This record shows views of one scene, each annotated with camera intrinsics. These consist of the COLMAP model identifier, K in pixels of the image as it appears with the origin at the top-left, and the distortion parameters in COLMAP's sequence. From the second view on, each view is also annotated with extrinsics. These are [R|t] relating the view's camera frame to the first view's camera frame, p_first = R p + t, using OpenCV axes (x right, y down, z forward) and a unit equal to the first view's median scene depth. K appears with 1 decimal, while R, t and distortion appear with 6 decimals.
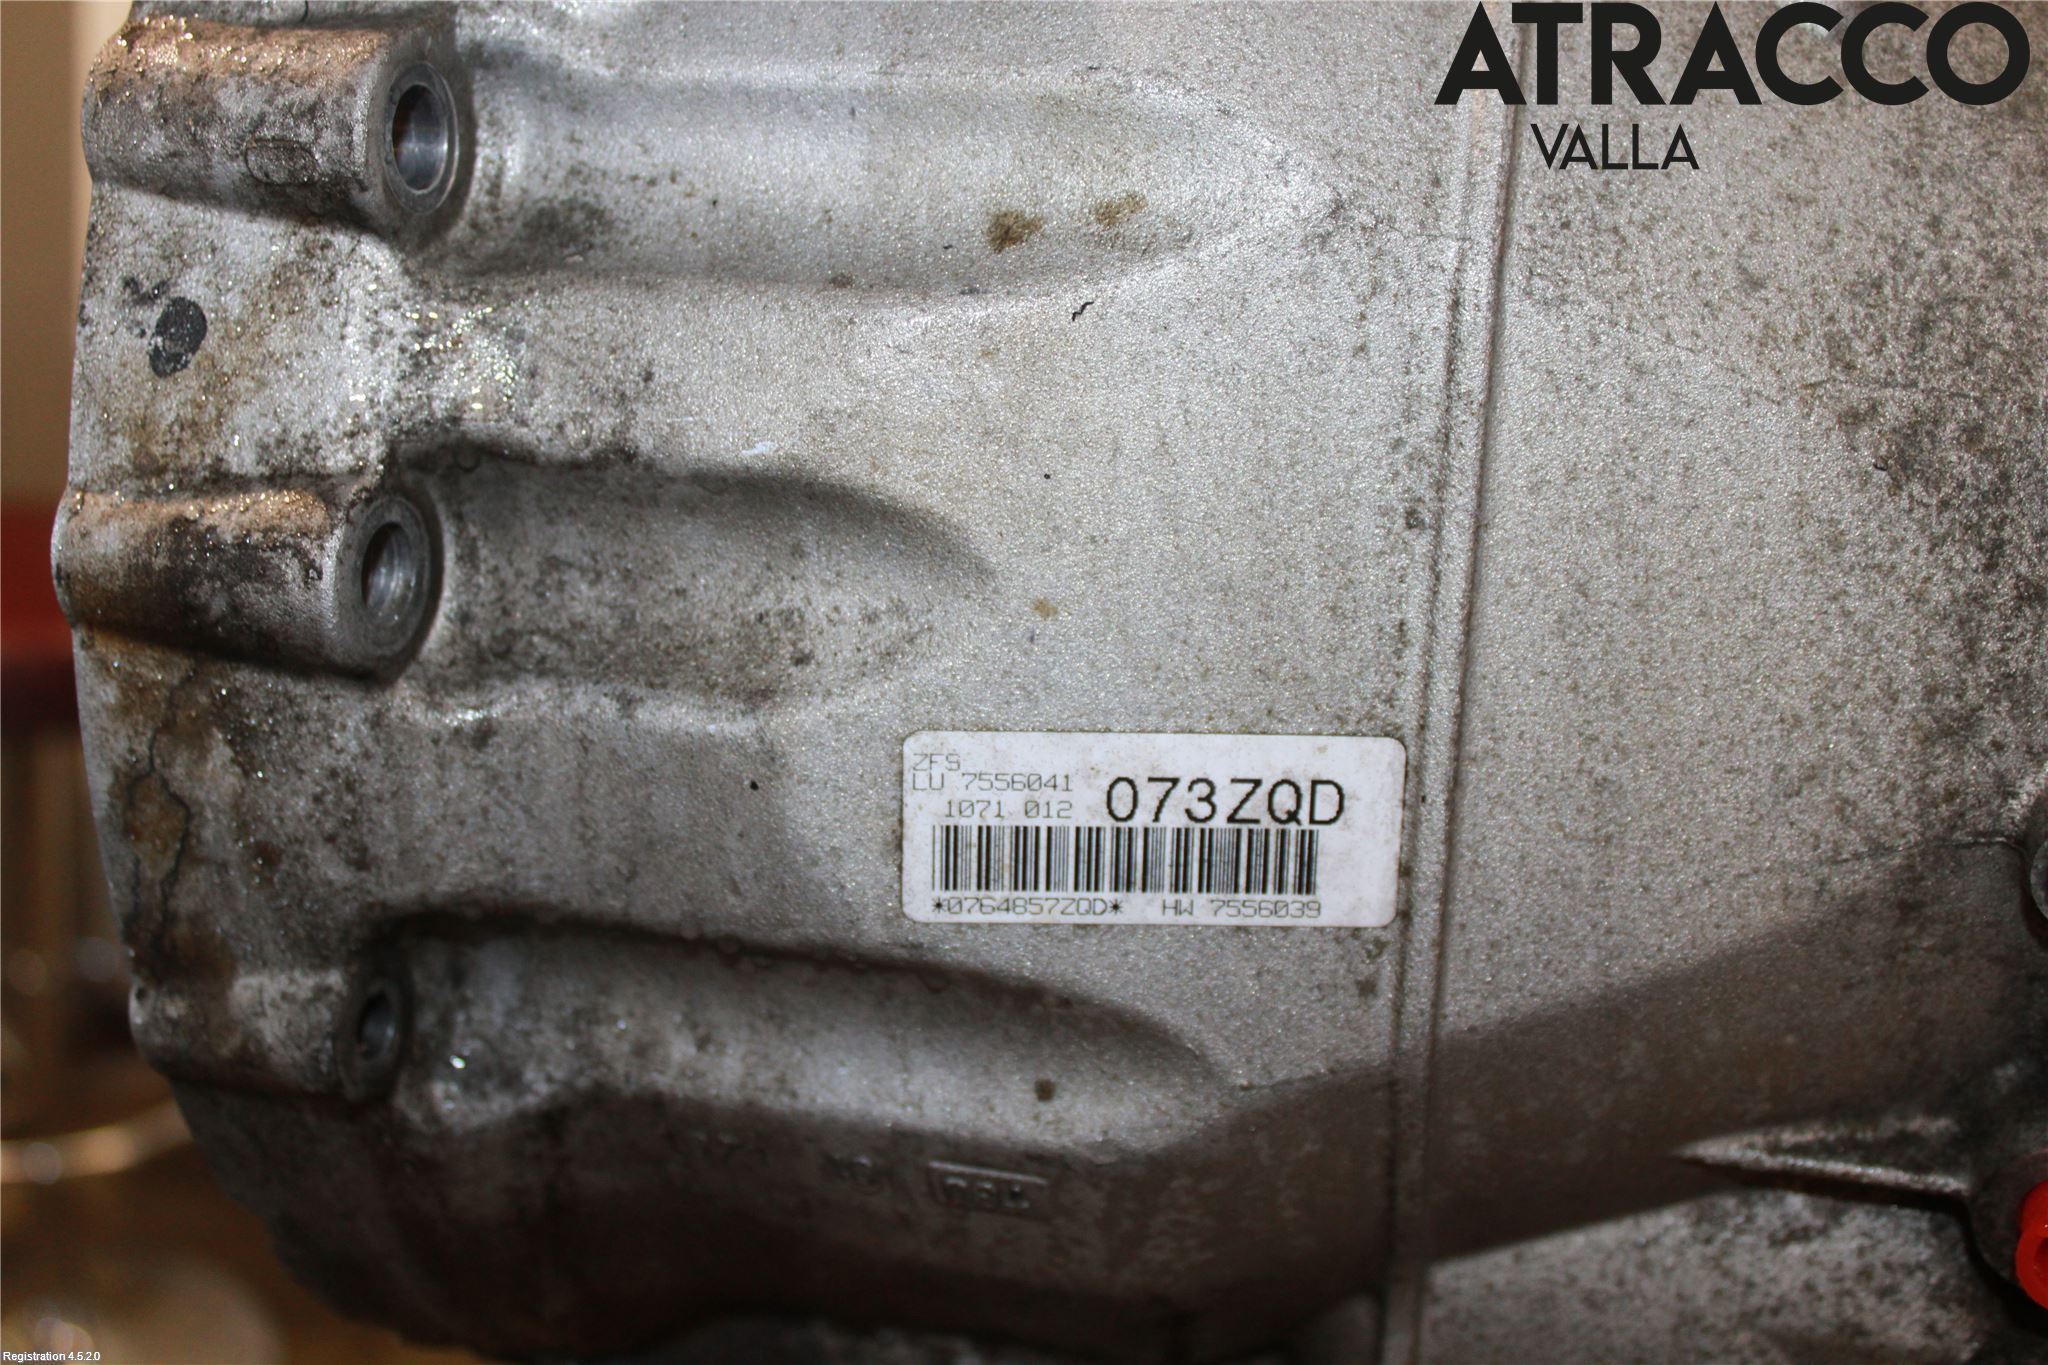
lens RADIAL K [[2423.2, 0, 1024.0], [0, 2423.2, 682.5], [0, 0, 1]] dist [-0.091258, 0.017694]
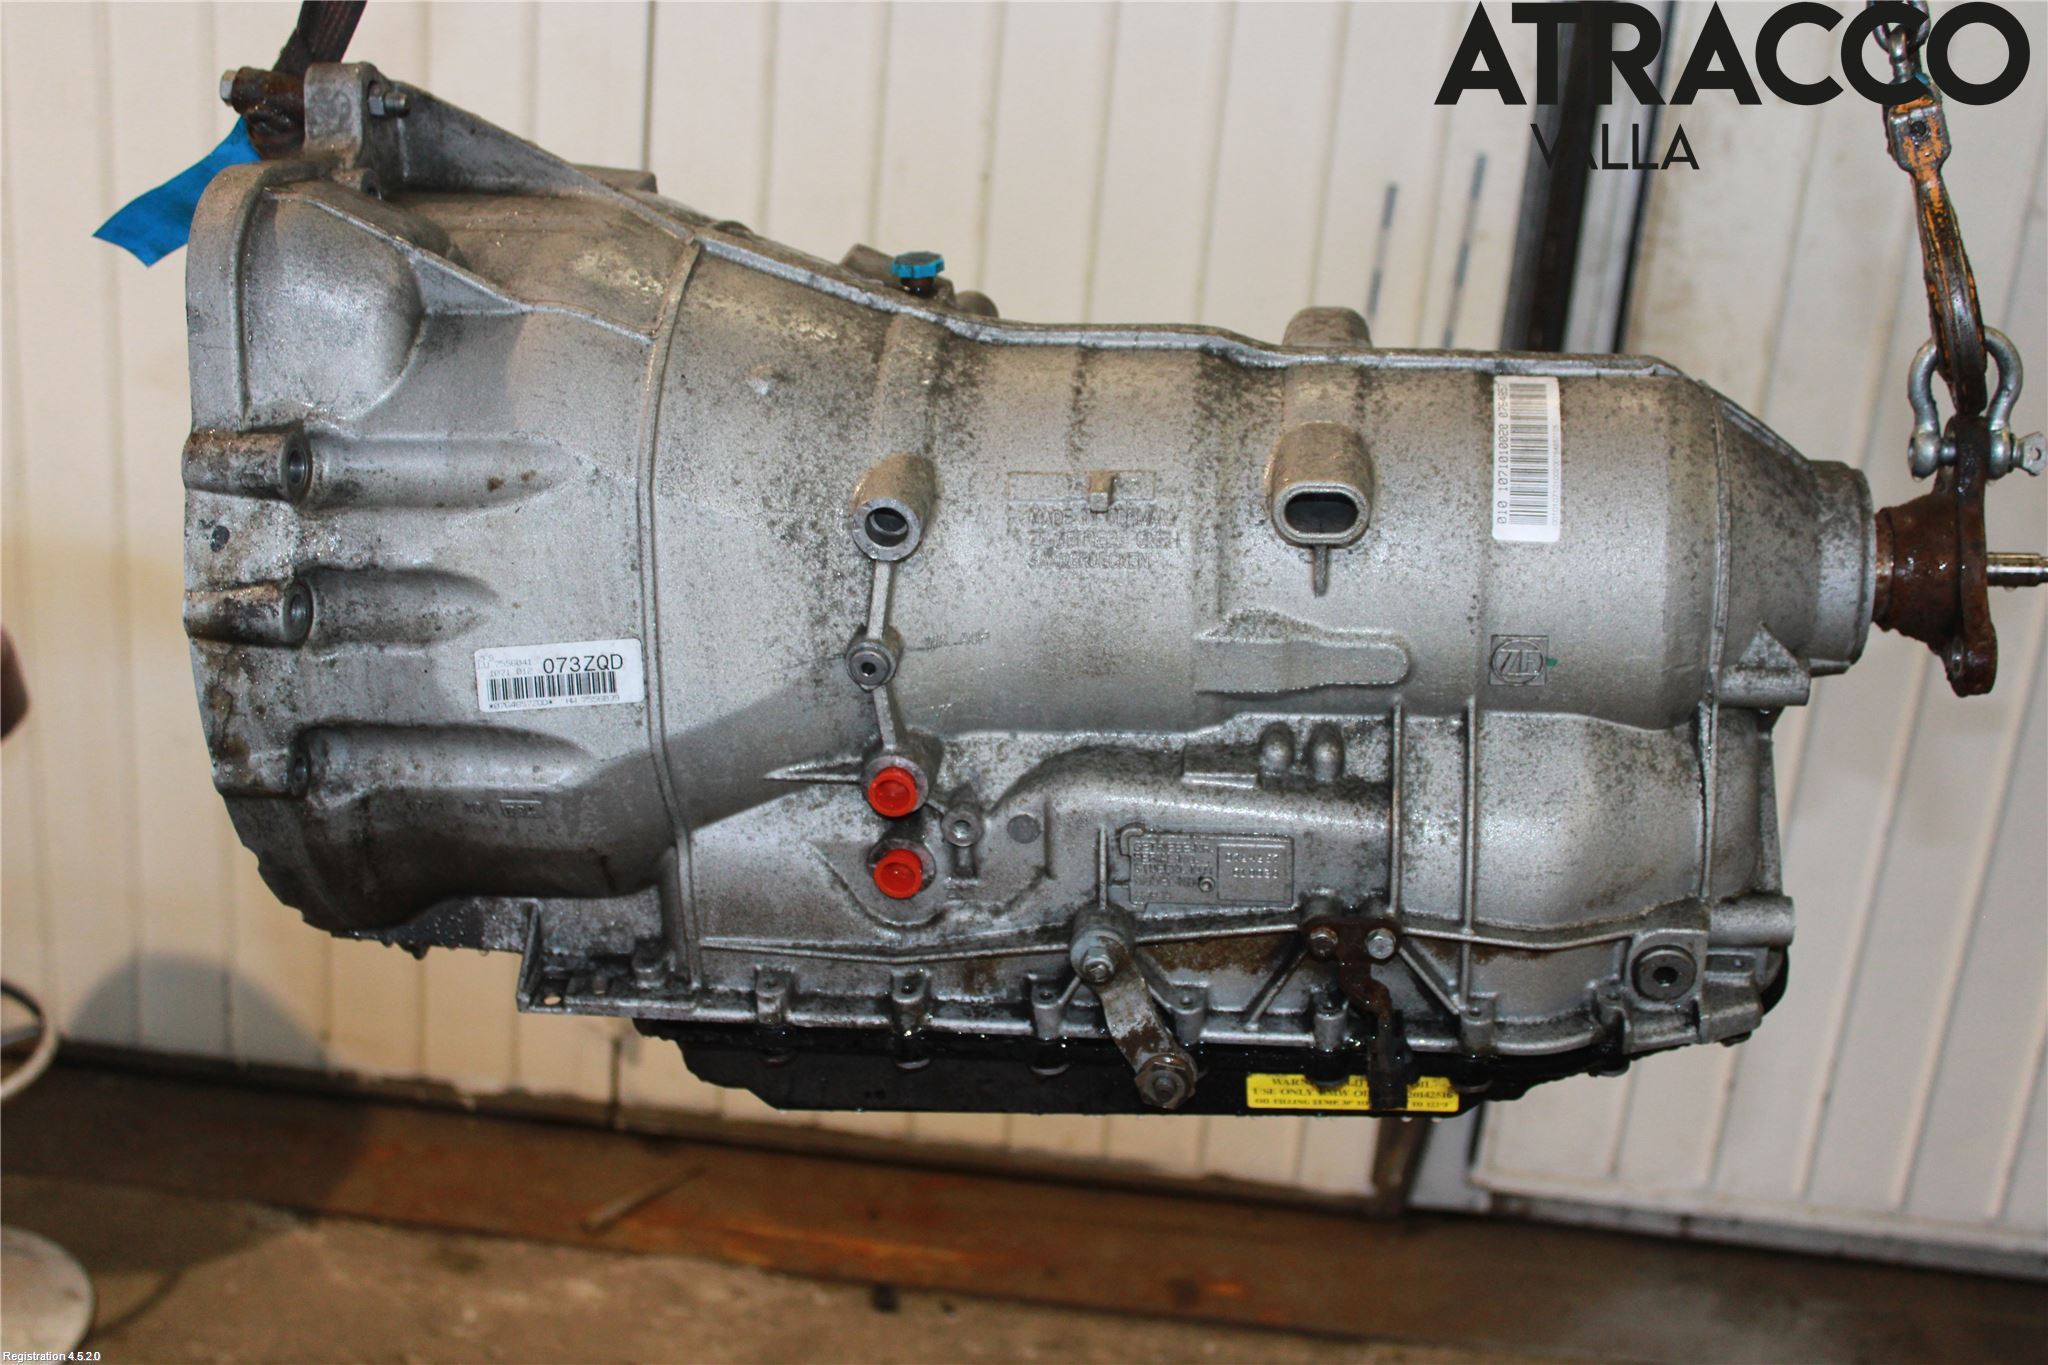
lens RADIAL K [[2423.2, 0, 1024.0], [0, 2423.2, 682.5], [0, 0, 1]] dist [-0.091258, 0.017694]
pose [[0.989627, -0.082443, 0.117650, 0.272259], [0.080192, 0.996497, 0.023748, 0.044818], [-0.119196, -0.014067, 0.992771, -2.075949]]
